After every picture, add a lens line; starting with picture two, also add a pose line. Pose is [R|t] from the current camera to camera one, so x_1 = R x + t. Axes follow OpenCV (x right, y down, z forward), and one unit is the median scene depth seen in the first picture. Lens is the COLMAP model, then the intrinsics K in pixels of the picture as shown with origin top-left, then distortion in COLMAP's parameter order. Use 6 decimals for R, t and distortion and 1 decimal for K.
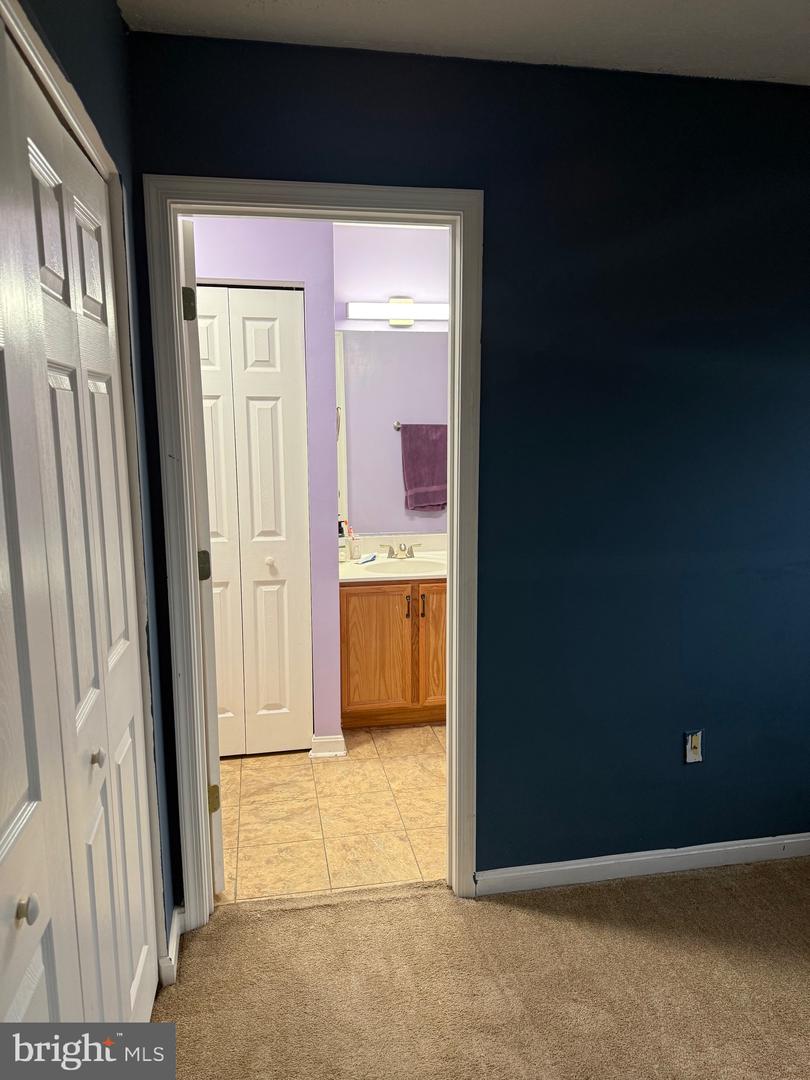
lens RADIAL K [[771.6, 0, 409.7], [0, 771.6, 544.2], [0, 0, 1]] dist [-0.011240, -0.021045]
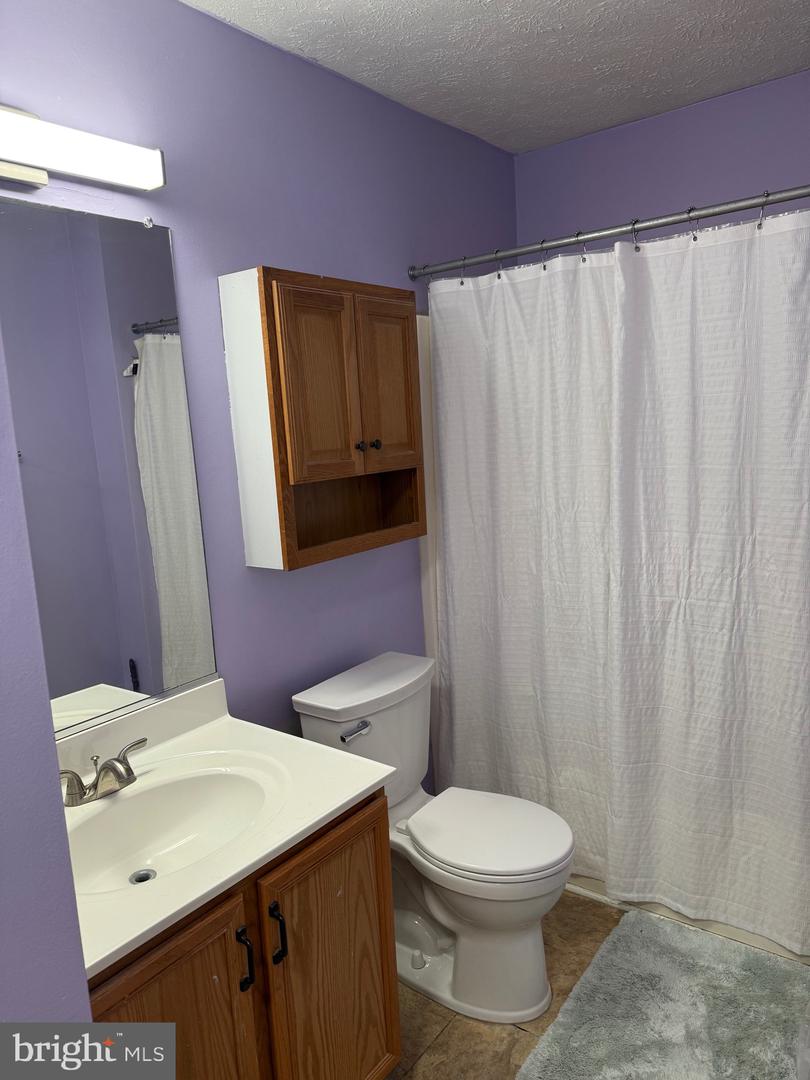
lens RADIAL K [[771.6, 0, 381.3], [0, 771.6, 540.6], [0, 0, 1]] dist [-0.011240, -0.021045]
pose [[0.733517, -0.149712, 0.662978, -0.181217], [0.149672, 0.987074, 0.057302, -0.134891], [-0.662987, 0.057197, 0.746443, 0.760514]]
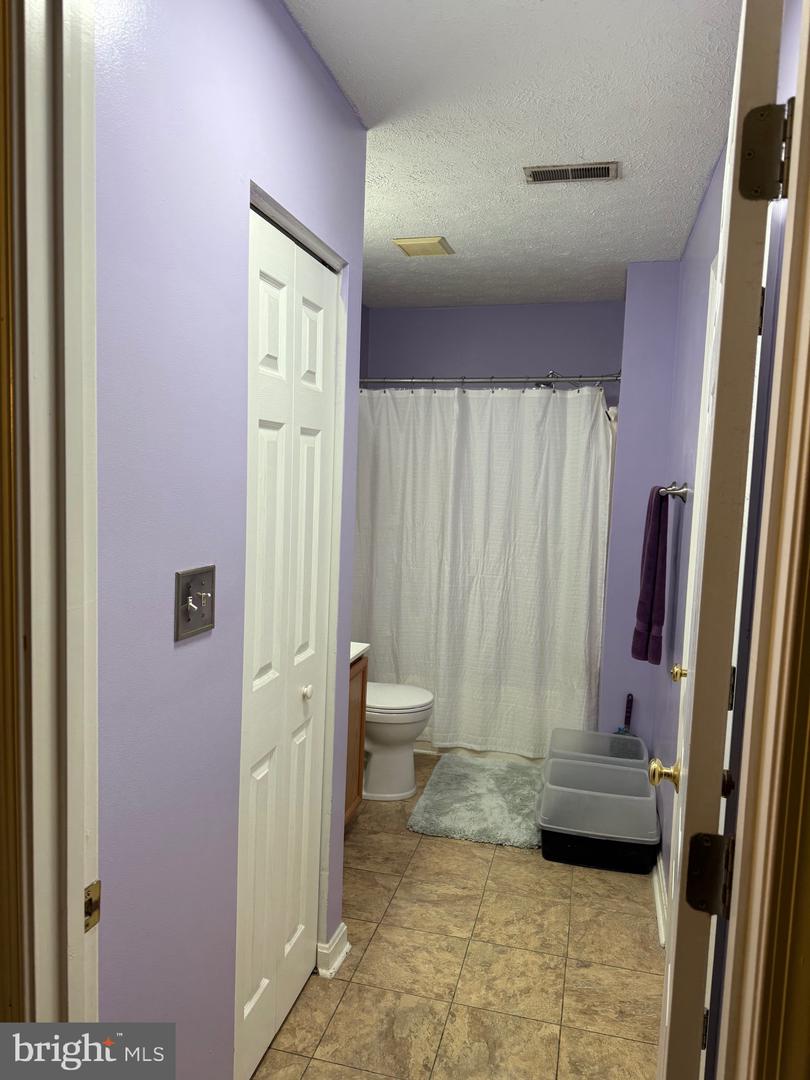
lens RADIAL K [[771.6, 0, 410.1], [0, 771.6, 542.4], [0, 0, 1]] dist [-0.011240, -0.021045]
pose [[0.387017, -0.067414, 0.919605, -0.723301], [0.085991, 0.995616, 0.036796, -0.118779], [-0.918054, 0.064836, 0.391117, 0.696629]]
